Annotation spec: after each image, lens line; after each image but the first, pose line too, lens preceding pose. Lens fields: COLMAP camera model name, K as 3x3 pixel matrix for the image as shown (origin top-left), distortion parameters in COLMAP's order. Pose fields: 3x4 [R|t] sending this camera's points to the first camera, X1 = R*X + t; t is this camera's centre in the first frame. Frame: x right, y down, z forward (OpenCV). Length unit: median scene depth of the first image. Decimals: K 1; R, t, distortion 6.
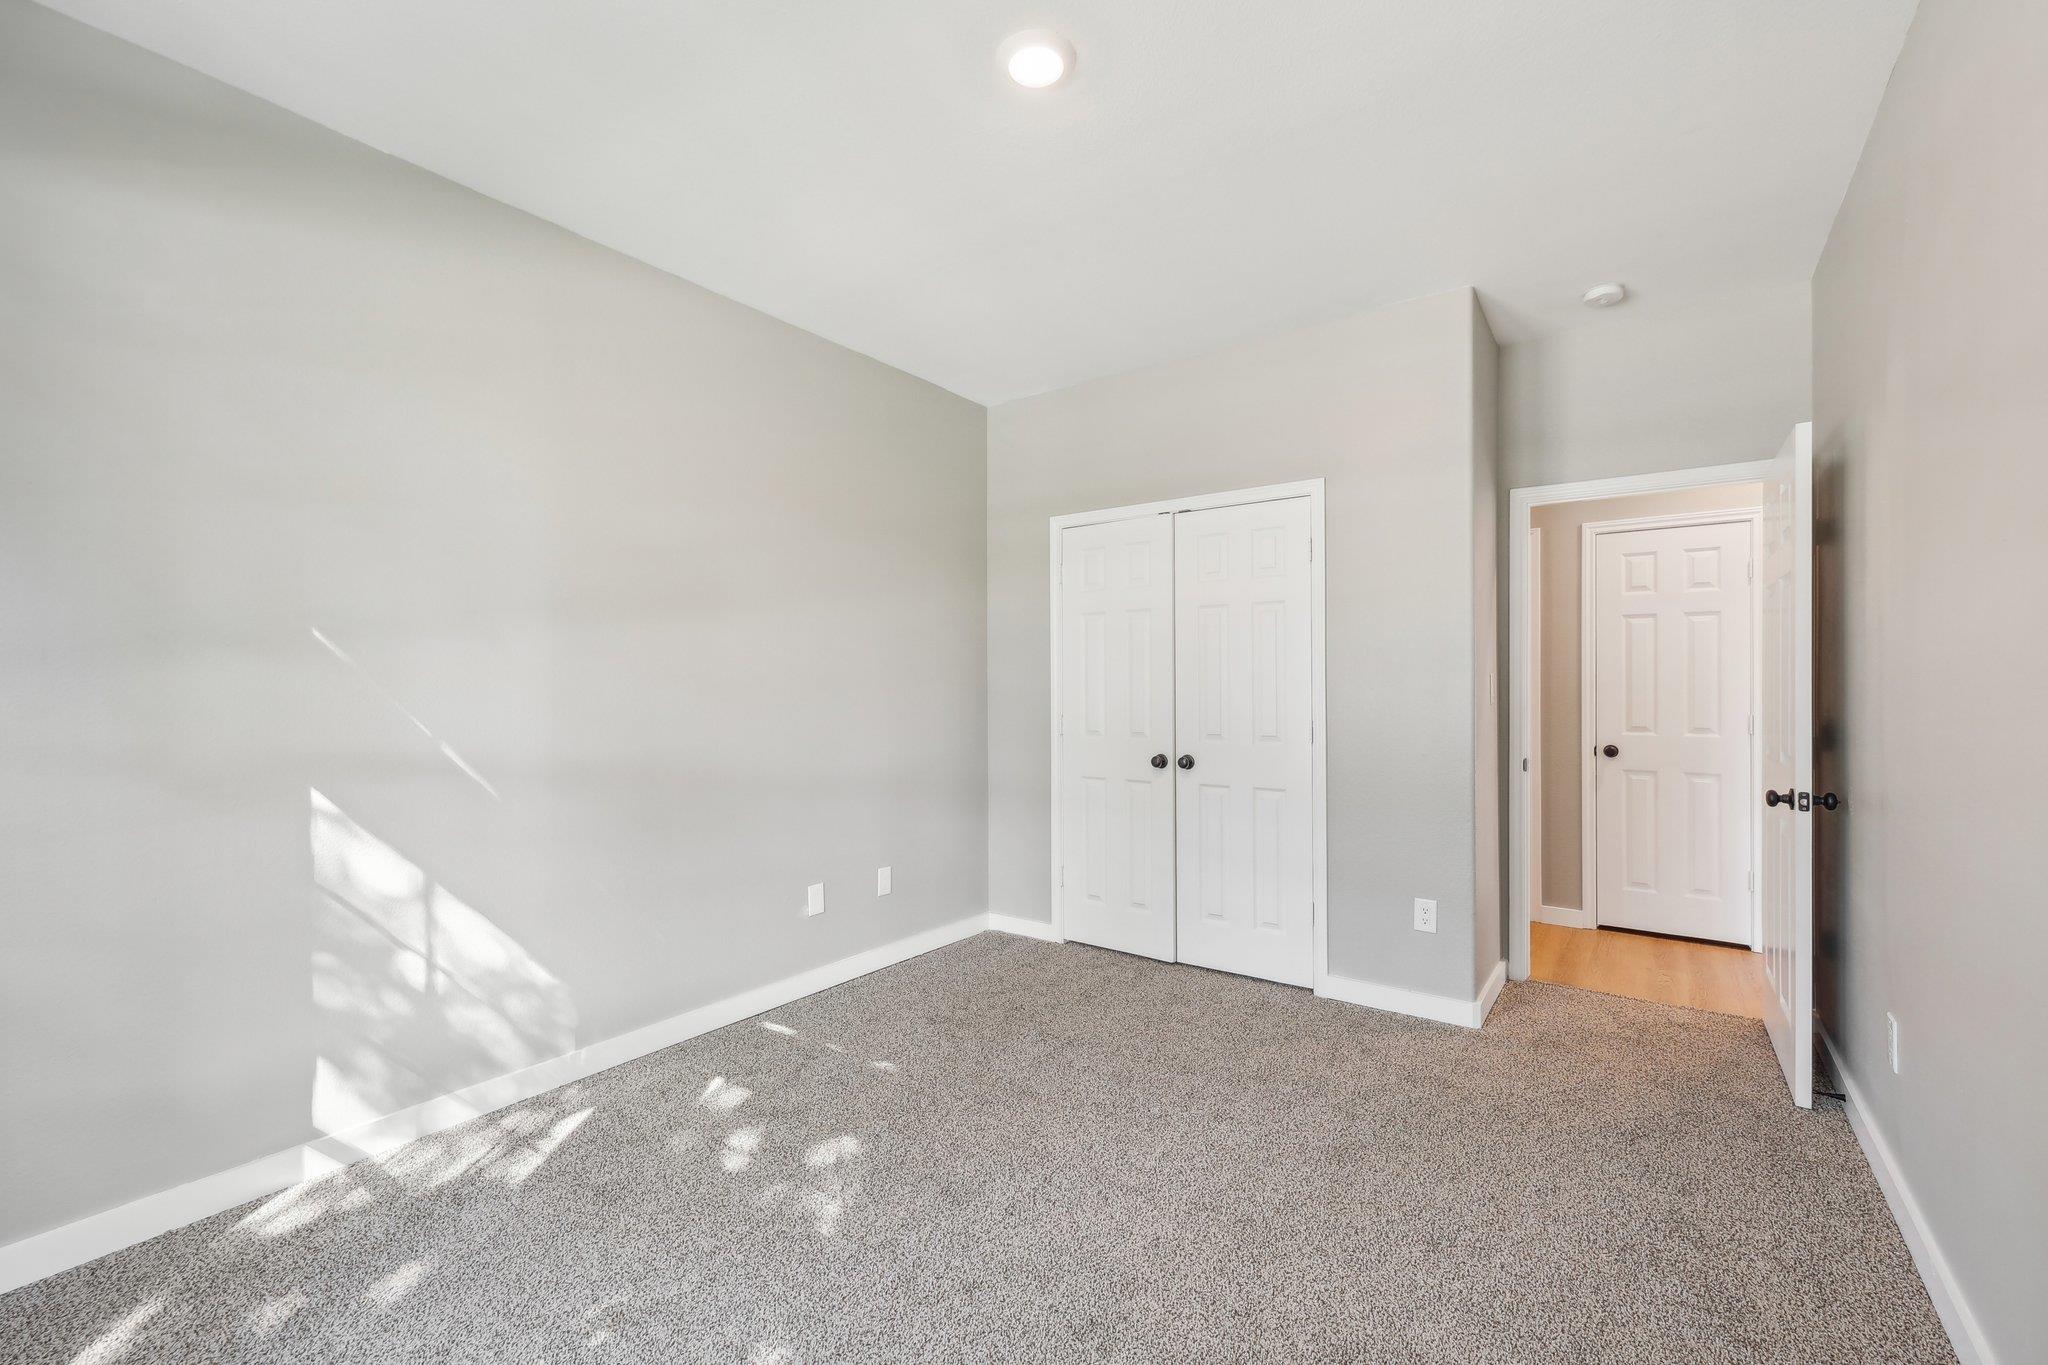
lens RADIAL K [[871.2, 0, 1020.0], [0, 871.2, 676.4], [0, 0, 1]] dist [0.008671, 0.000740]
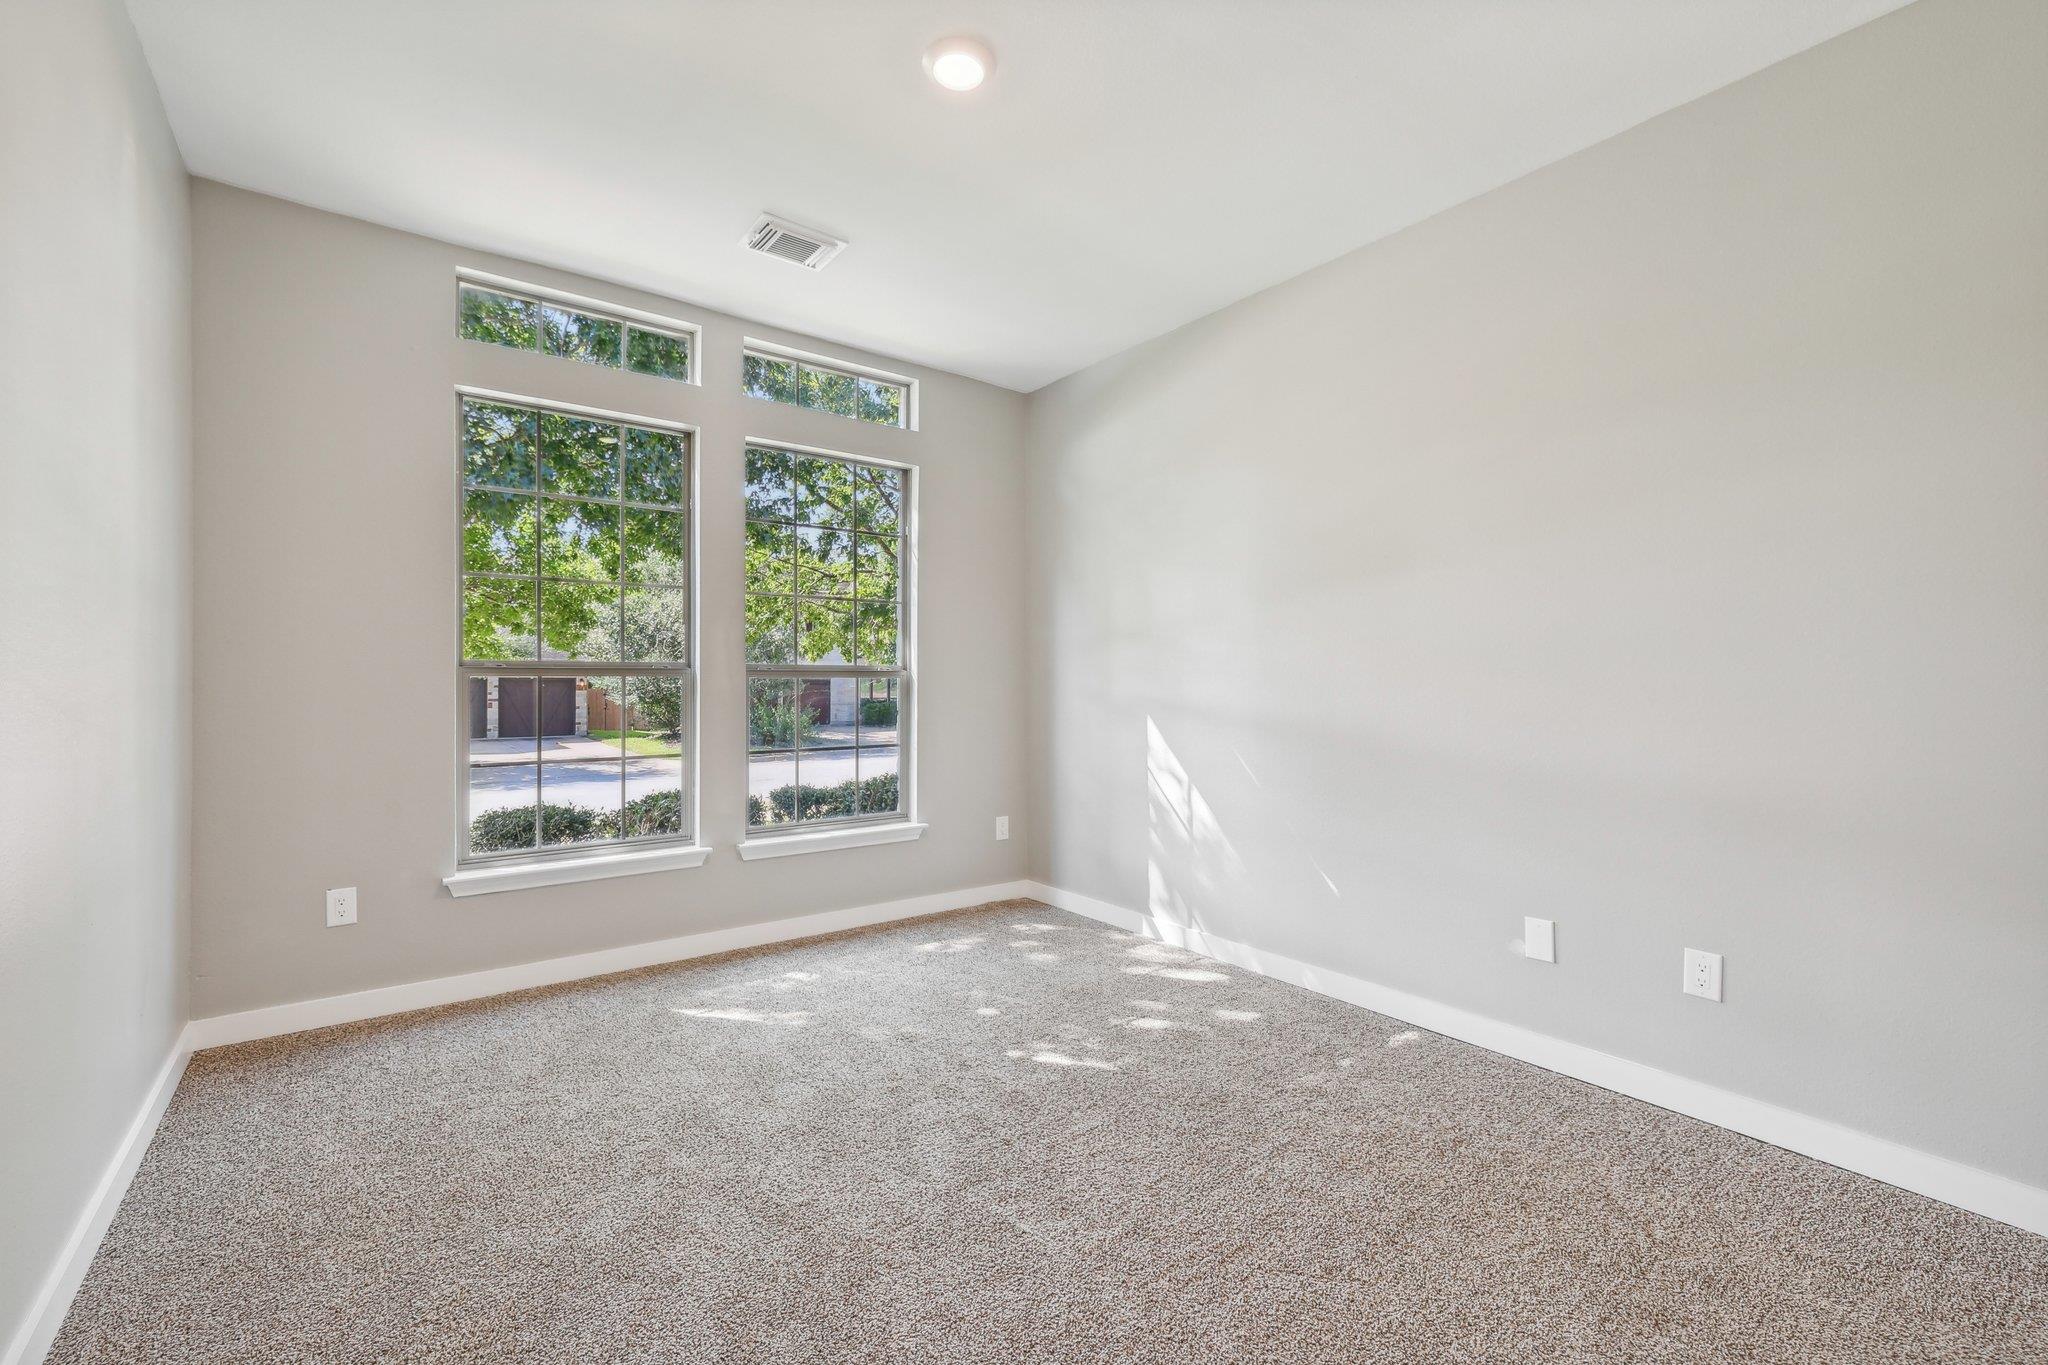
lens RADIAL K [[871.2, 0, 1025.1], [0, 871.2, 689.7], [0, 0, 1]] dist [0.008671, 0.000740]
pose [[-0.281116, 0.009748, -0.959624, 0.775515], [-0.002109, 0.999940, 0.010775, 0.048749], [0.959672, 0.005052, -0.281078, 1.023698]]
